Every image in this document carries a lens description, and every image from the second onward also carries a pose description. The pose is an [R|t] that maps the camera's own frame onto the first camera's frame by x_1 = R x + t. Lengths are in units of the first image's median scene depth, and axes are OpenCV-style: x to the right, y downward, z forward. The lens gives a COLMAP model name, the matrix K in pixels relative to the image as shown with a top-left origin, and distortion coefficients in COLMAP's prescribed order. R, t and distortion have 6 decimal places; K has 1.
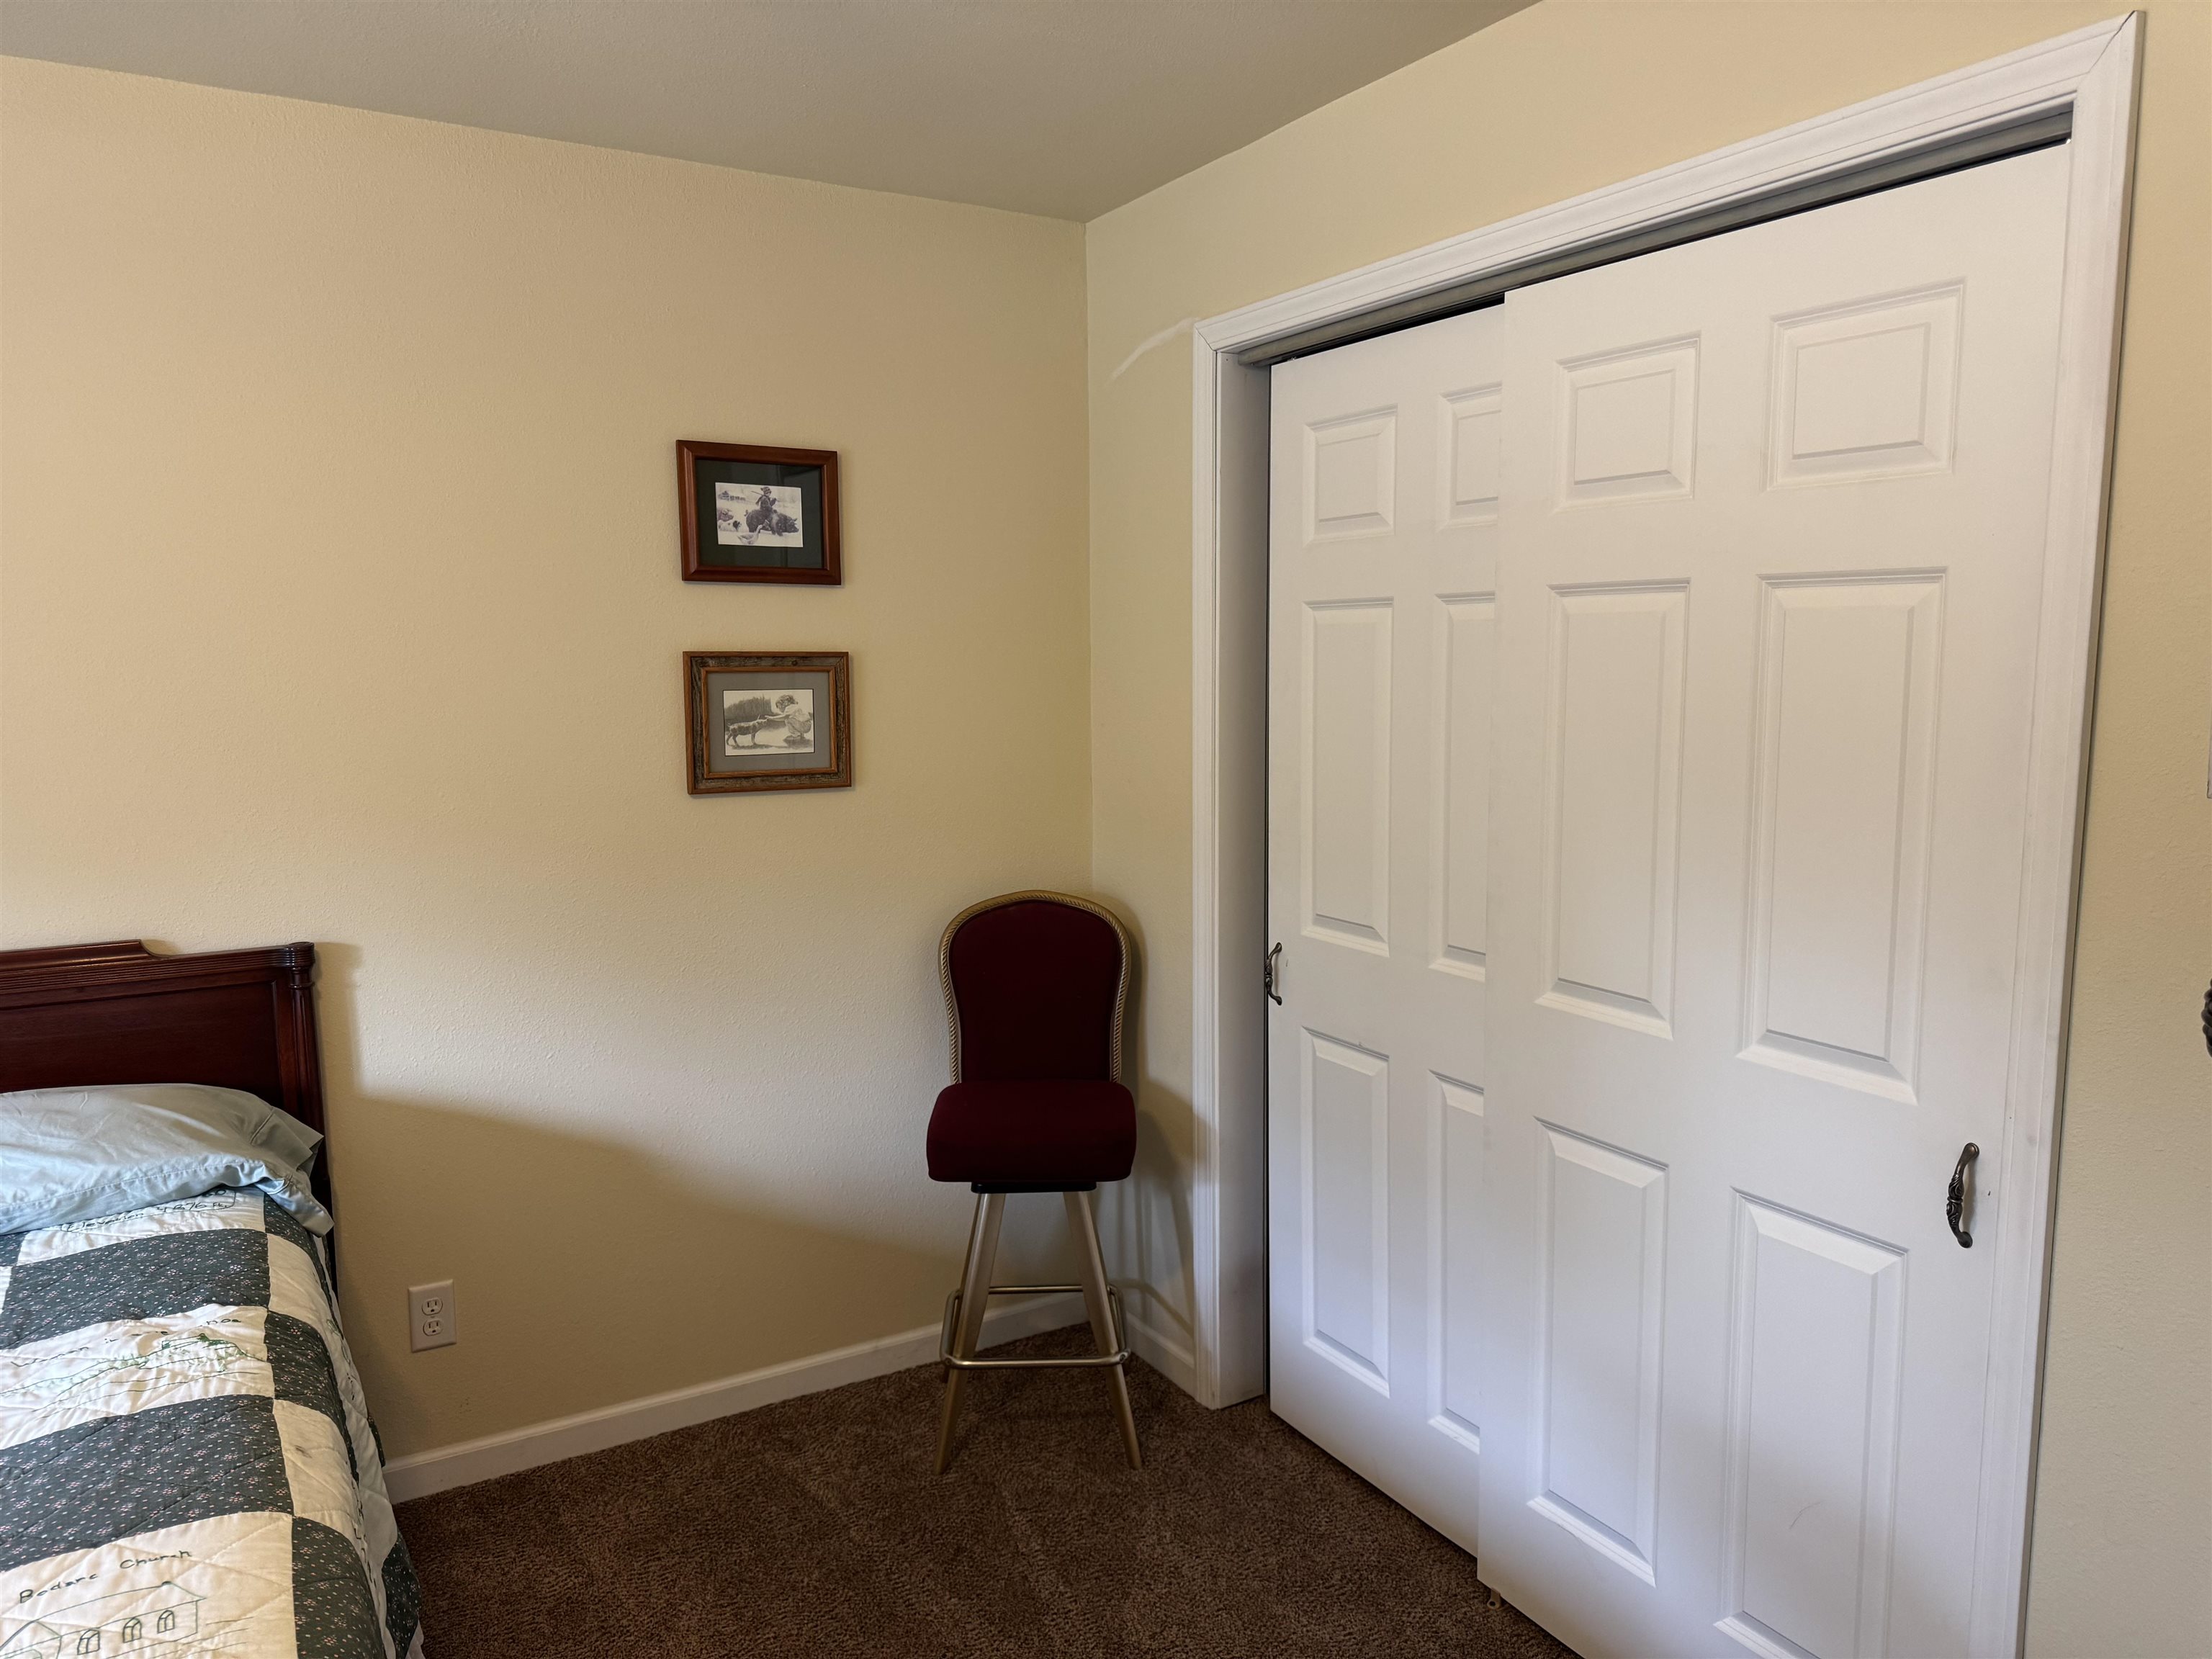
lens RADIAL K [[1558.6, 0, 1110.4], [0, 1558.6, 831.4], [0, 0, 1]] dist [0.112065, -0.129424]
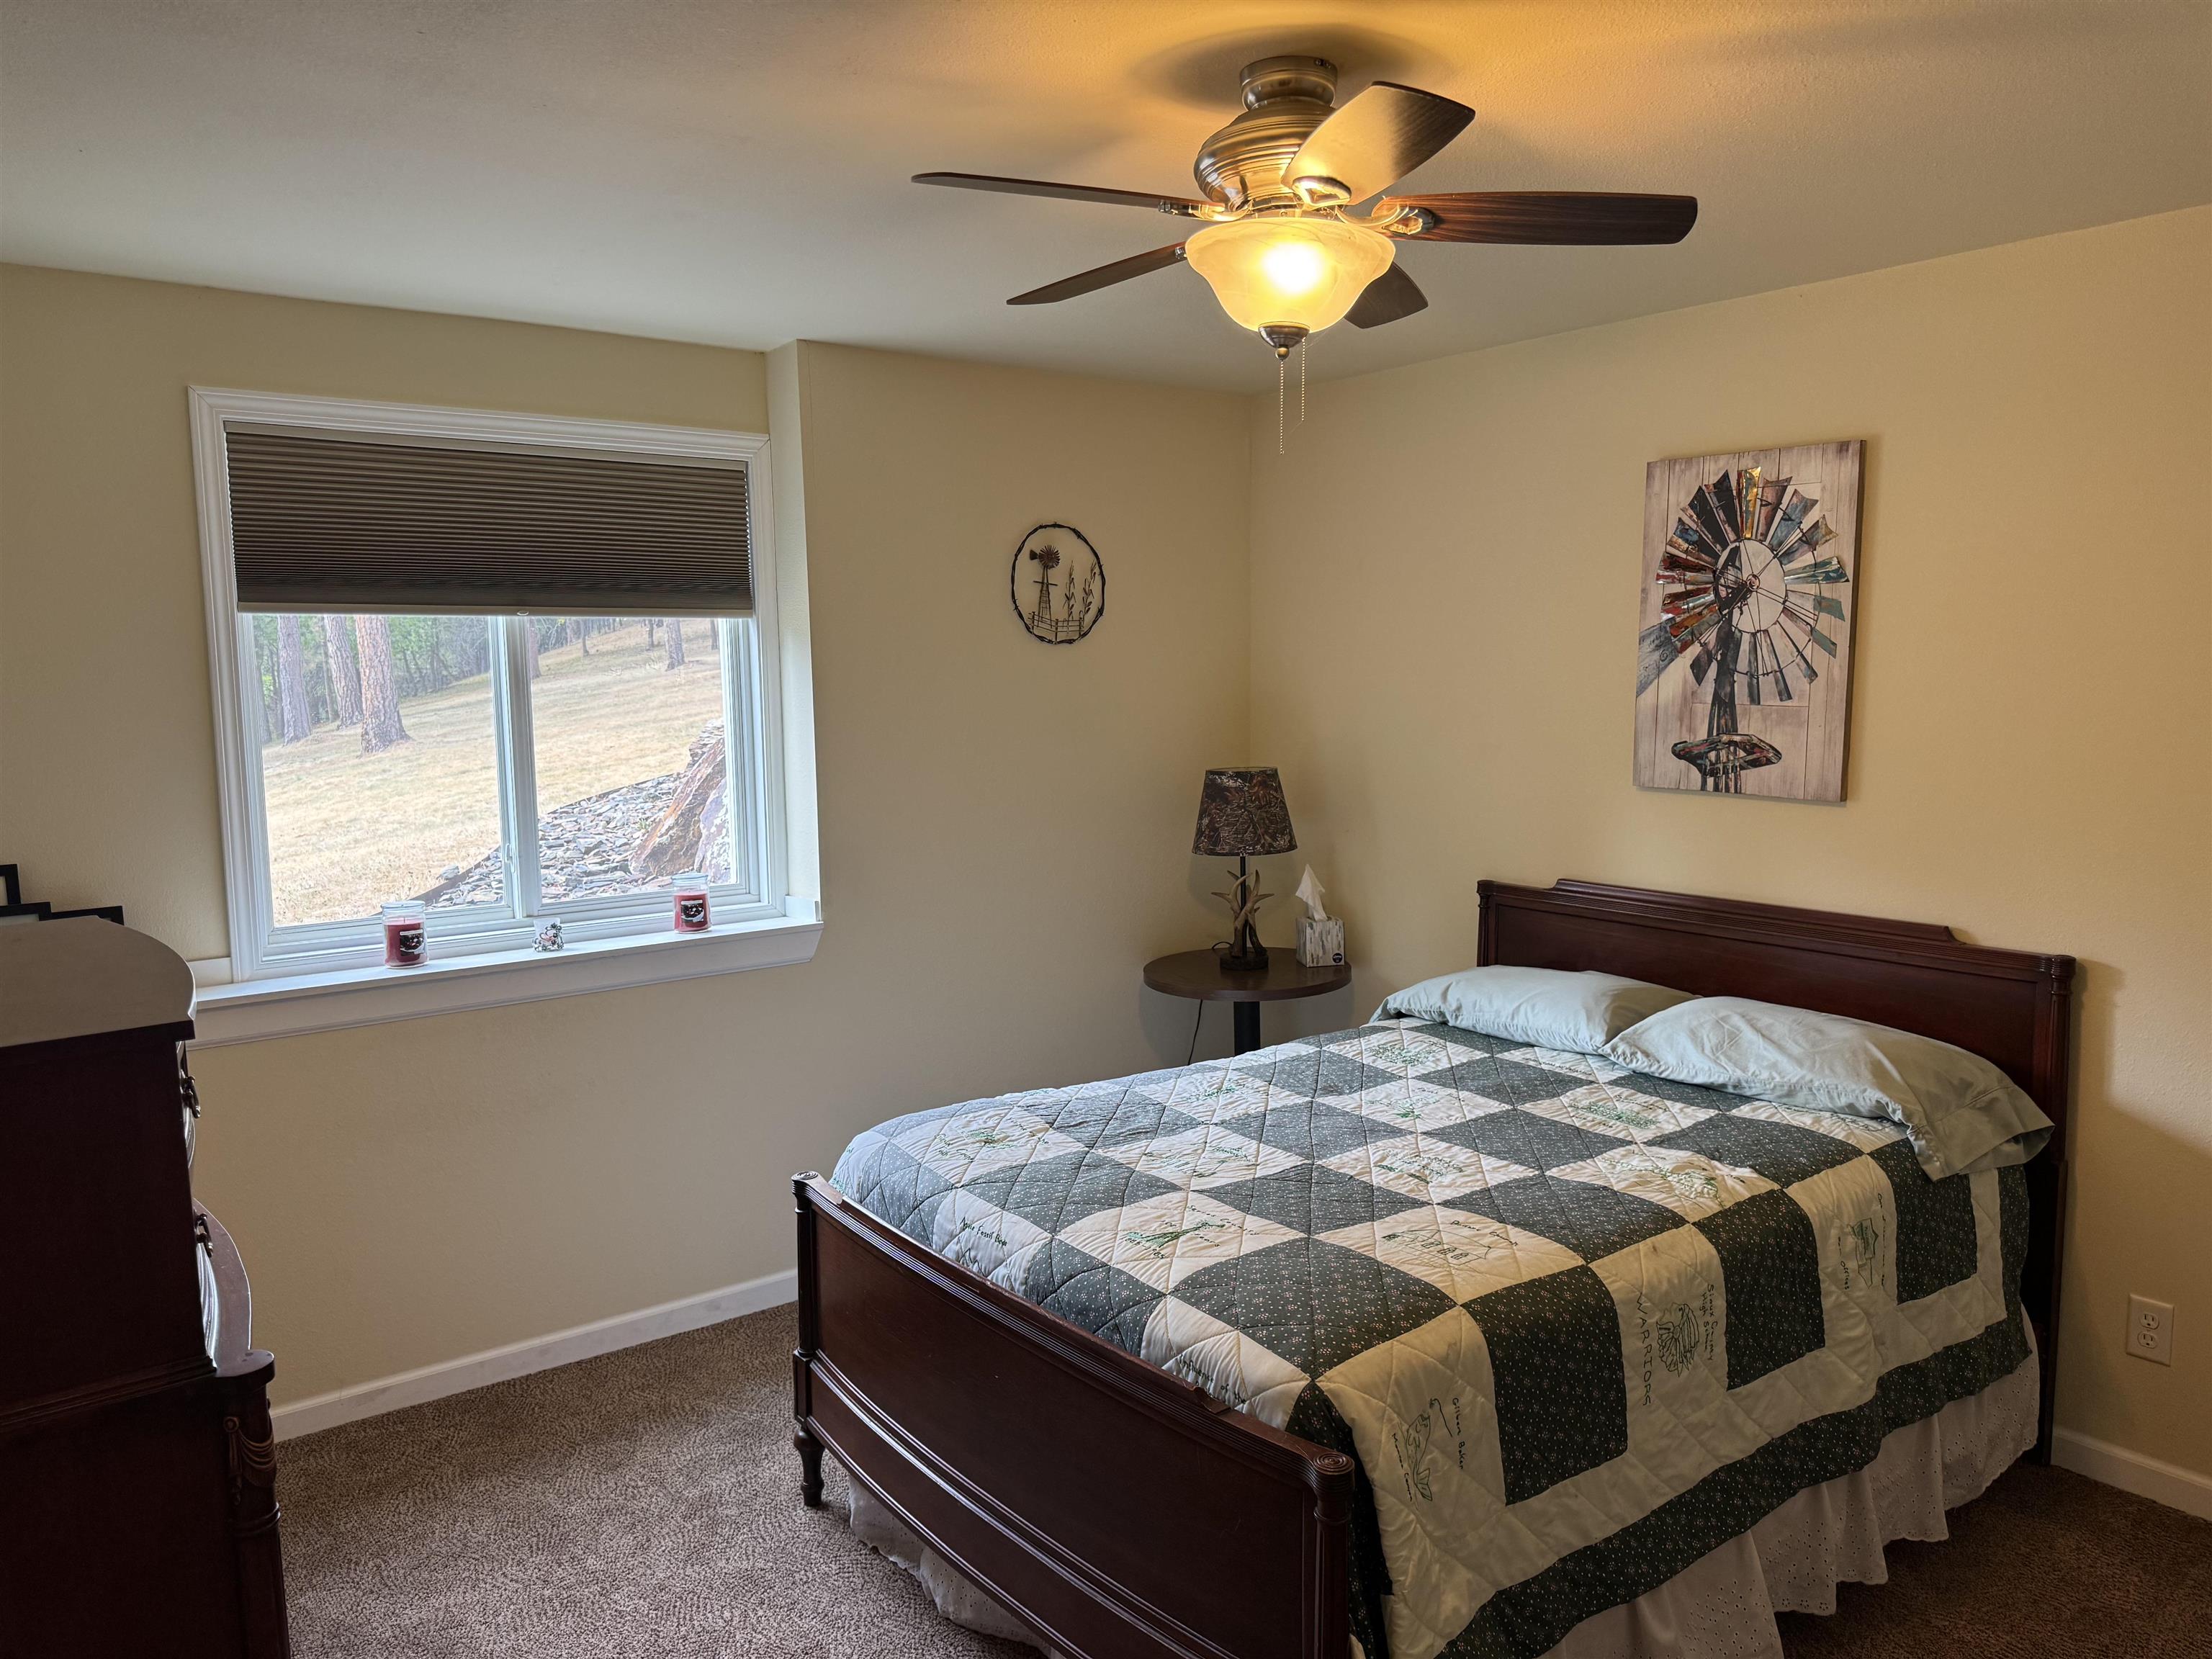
lens RADIAL K [[1558.6, 0, 1110.4], [0, 1558.6, 831.4], [0, 0, 1]] dist [0.112065, -0.129424]
pose [[0.121956, 0.110880, -0.986323, 0.661872], [-0.102621, 0.989823, 0.098585, -0.076986], [0.987216, 0.089194, 0.132093, 0.191629]]
